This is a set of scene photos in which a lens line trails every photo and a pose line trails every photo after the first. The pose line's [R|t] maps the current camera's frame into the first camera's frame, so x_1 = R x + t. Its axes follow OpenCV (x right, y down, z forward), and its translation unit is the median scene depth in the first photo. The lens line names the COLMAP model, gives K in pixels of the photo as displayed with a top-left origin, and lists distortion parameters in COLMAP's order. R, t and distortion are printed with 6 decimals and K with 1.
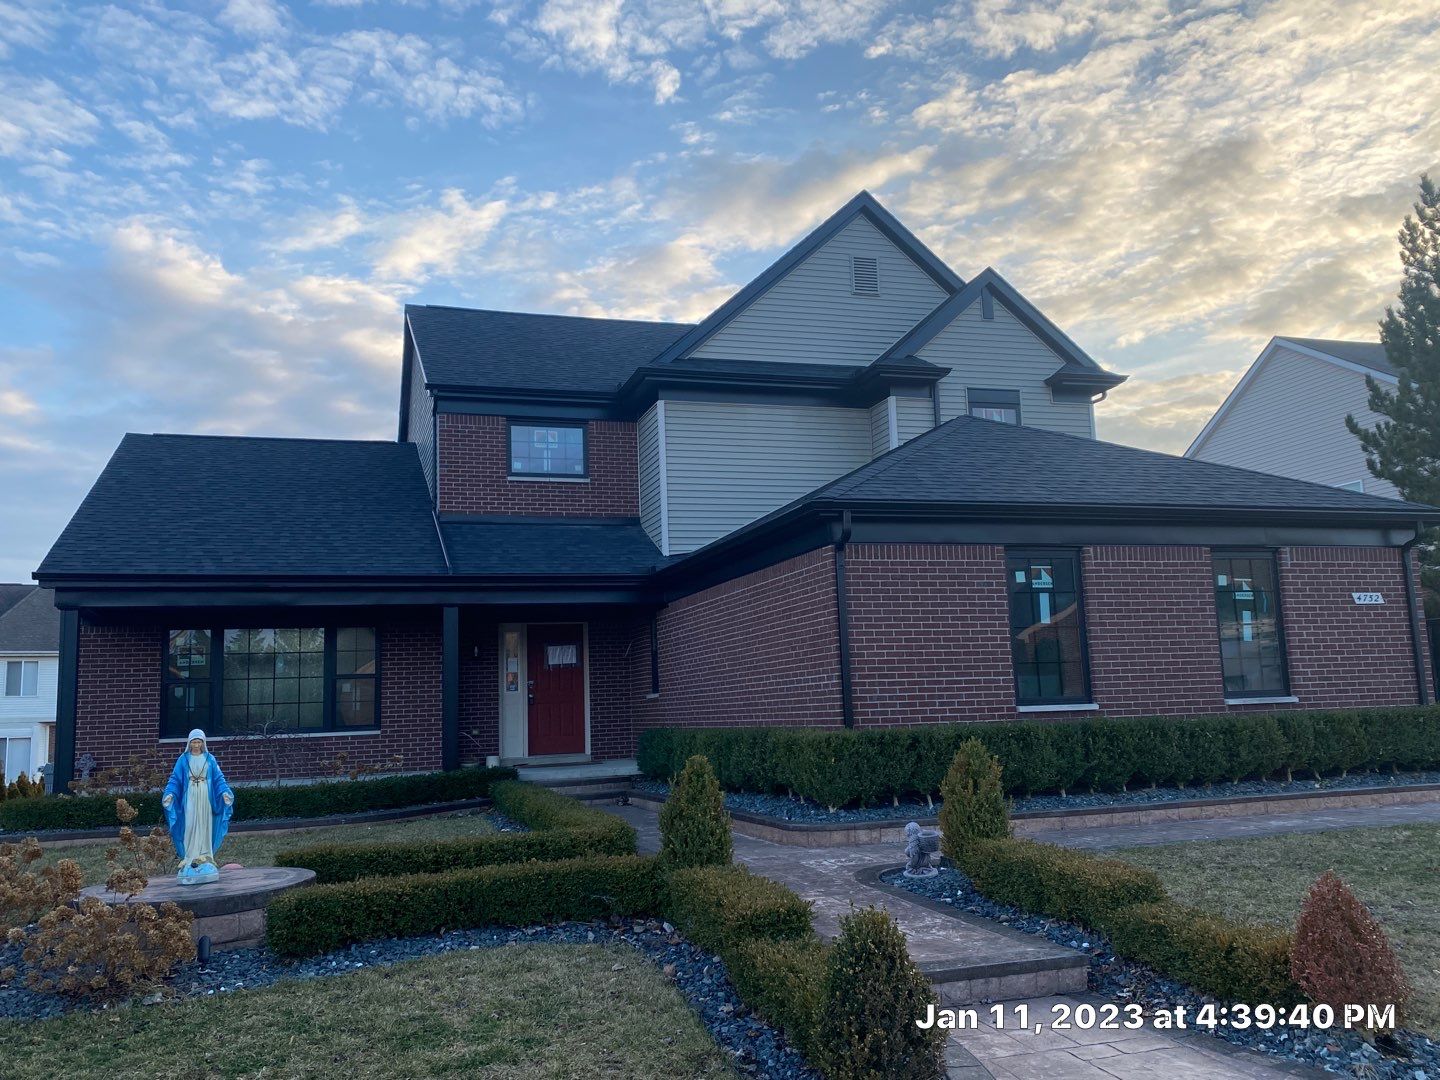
lens RADIAL K [[1225.4, 0, 715.8], [0, 1225.4, 537.1], [0, 0, 1]] dist [0.102708, -0.237259]
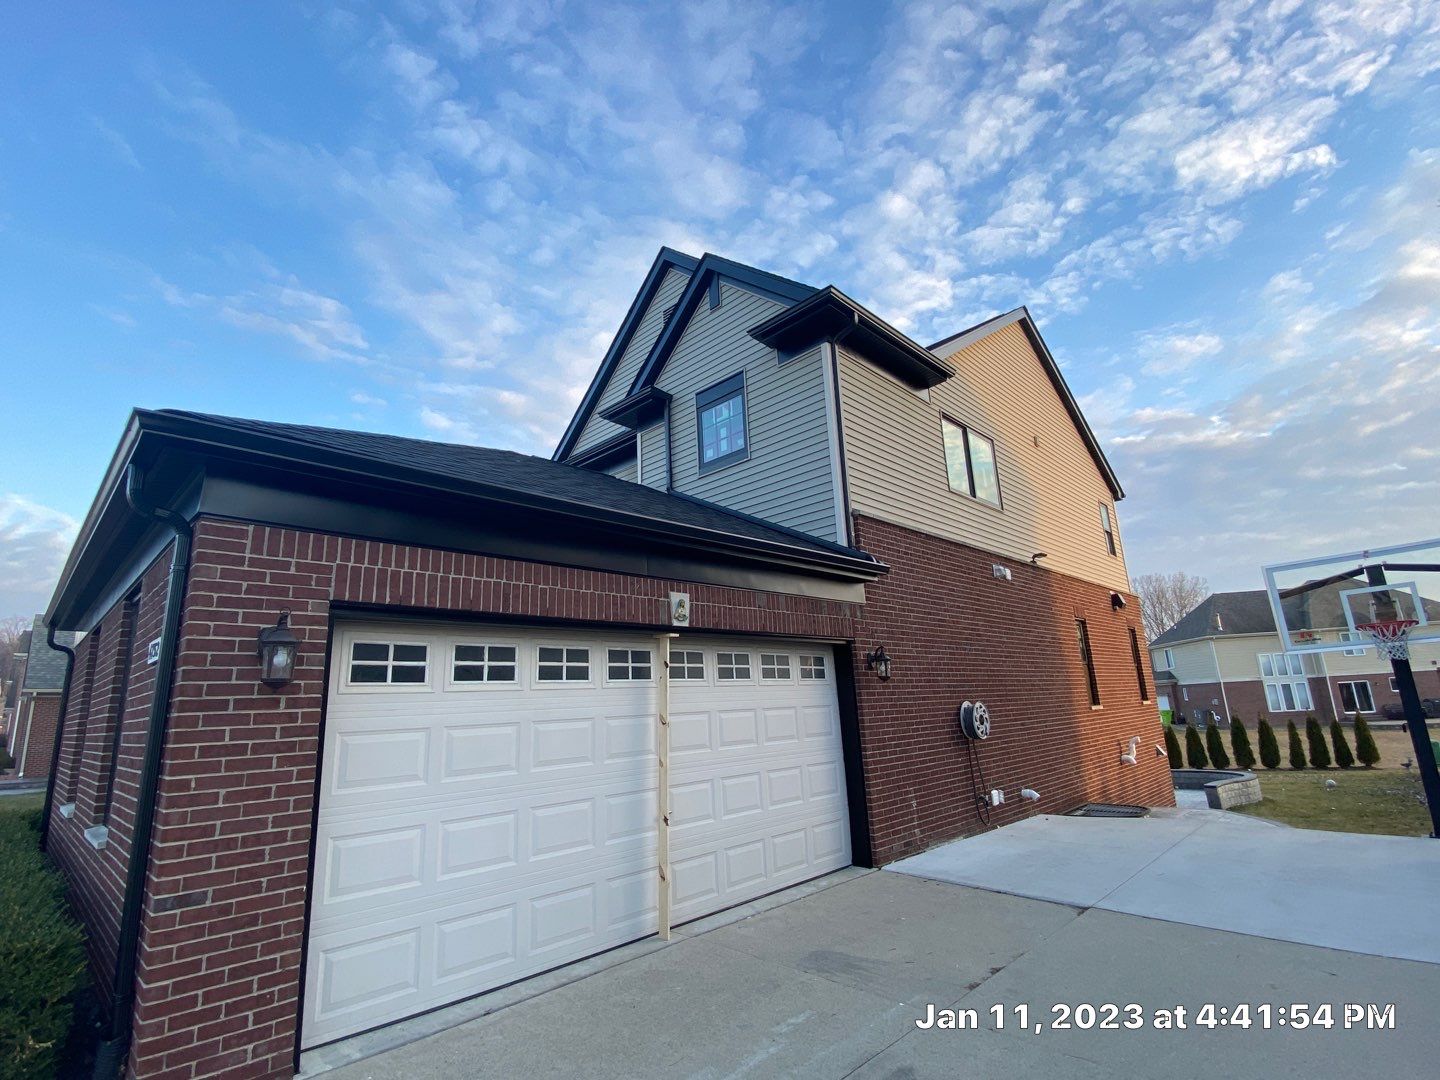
lens RADIAL K [[675.7, 0, 710.7], [0, 675.7, 547.0], [0, 0, 1]] dist [0.063258, -0.057356]
pose [[0.469813, -0.186631, -0.862812, 0.922055], [0.153961, 0.979739, -0.128089, 0.082122], [0.869236, -0.072661, 0.489028, 1.127523]]
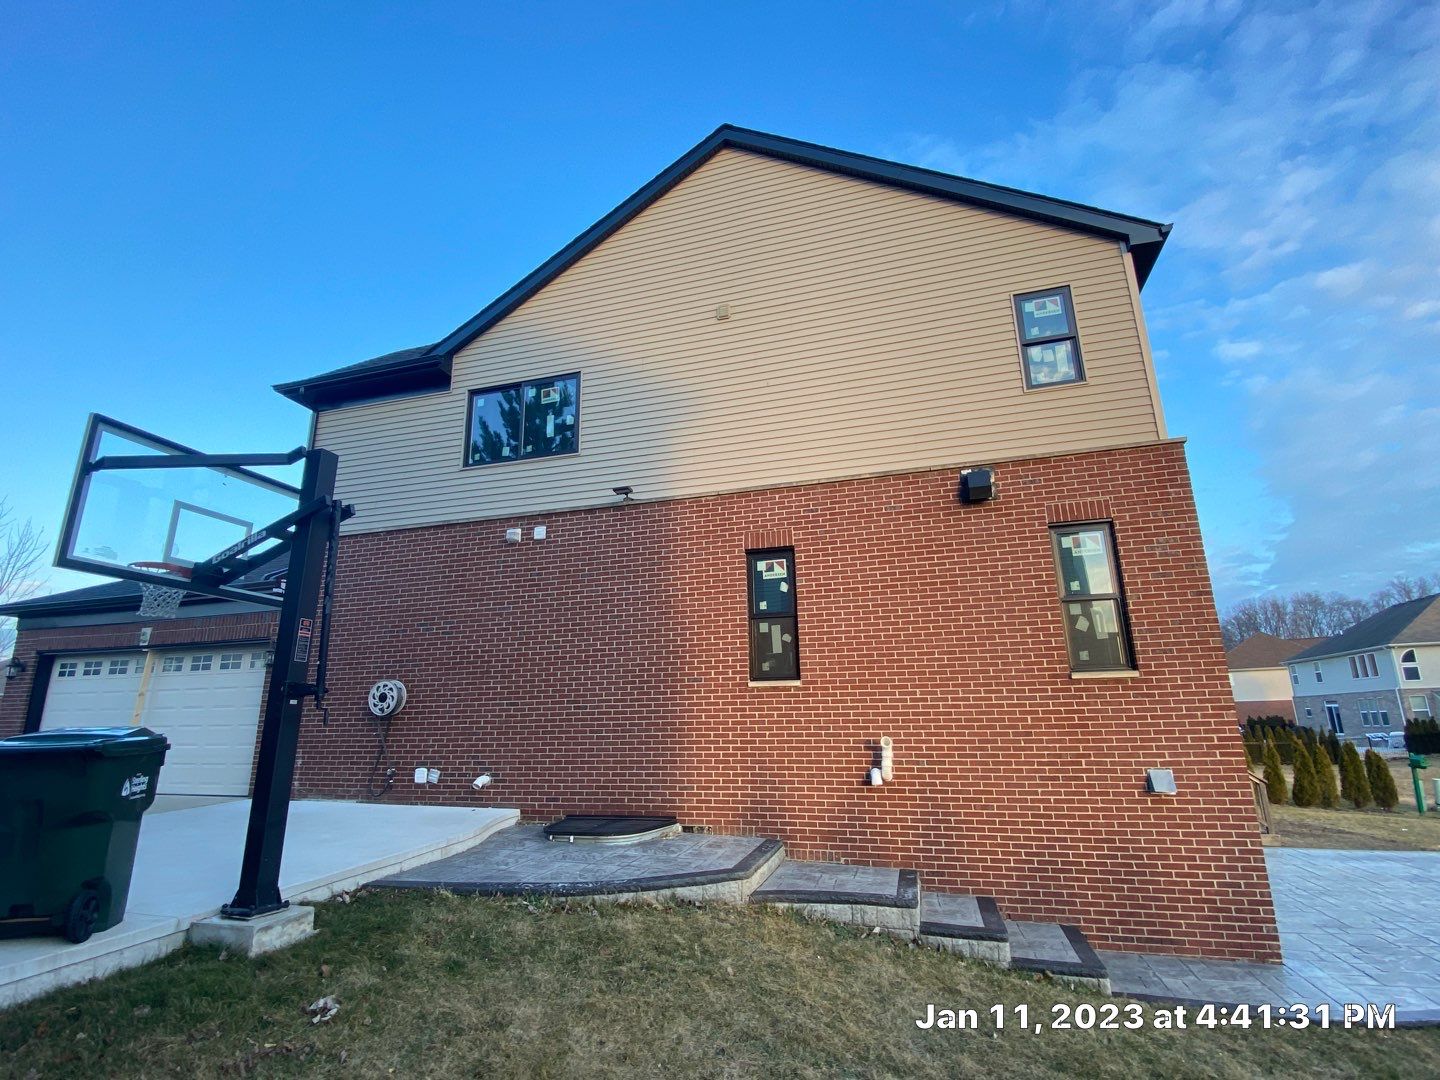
lens RADIAL K [[696.4, 0, 712.3], [0, 696.4, 534.6], [0, 0, 1]] dist [0.027615, -0.025913]
pose [[-0.563688, -0.165130, -0.809313, 0.865525], [0.156133, 0.940847, -0.300715, 0.307839], [0.811097, -0.295870, -0.504561, 2.328036]]
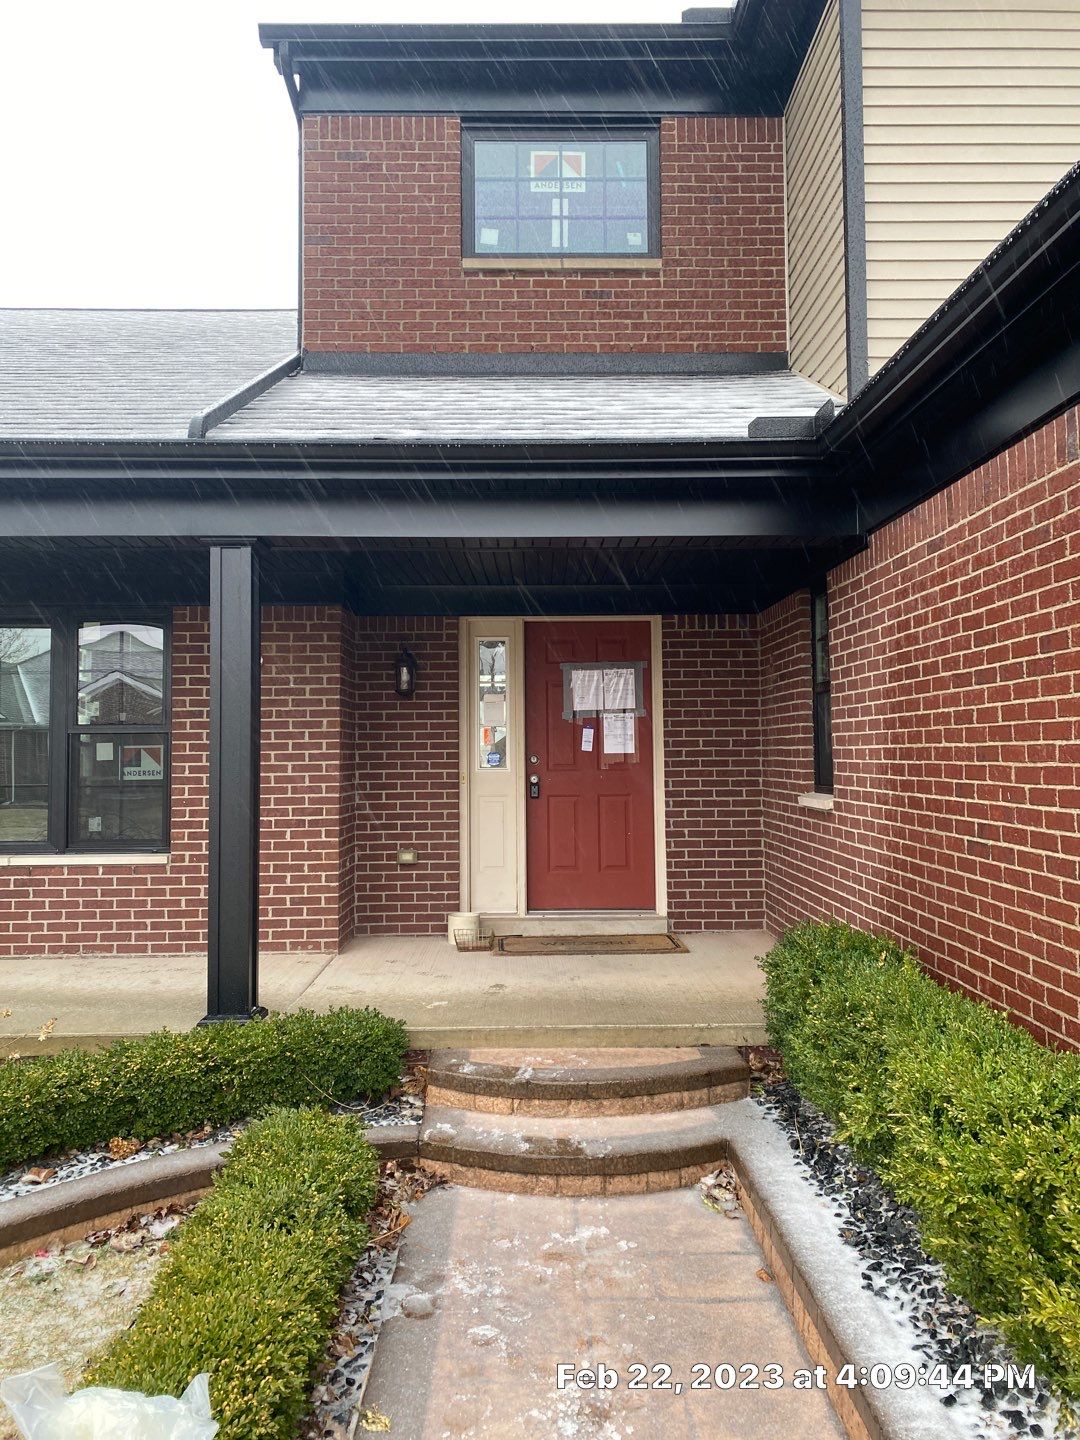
lens RADIAL K [[1076.3, 0, 540.6], [0, 1076.3, 700.5], [0, 0, 1]] dist [0.056403, -0.051518]
pose [[0.957662, 0.014832, -0.287514, -0.053196], [0.014663, 0.994863, 0.100161, 0.092250], [0.287523, -0.100136, 0.952525, 0.944461]]
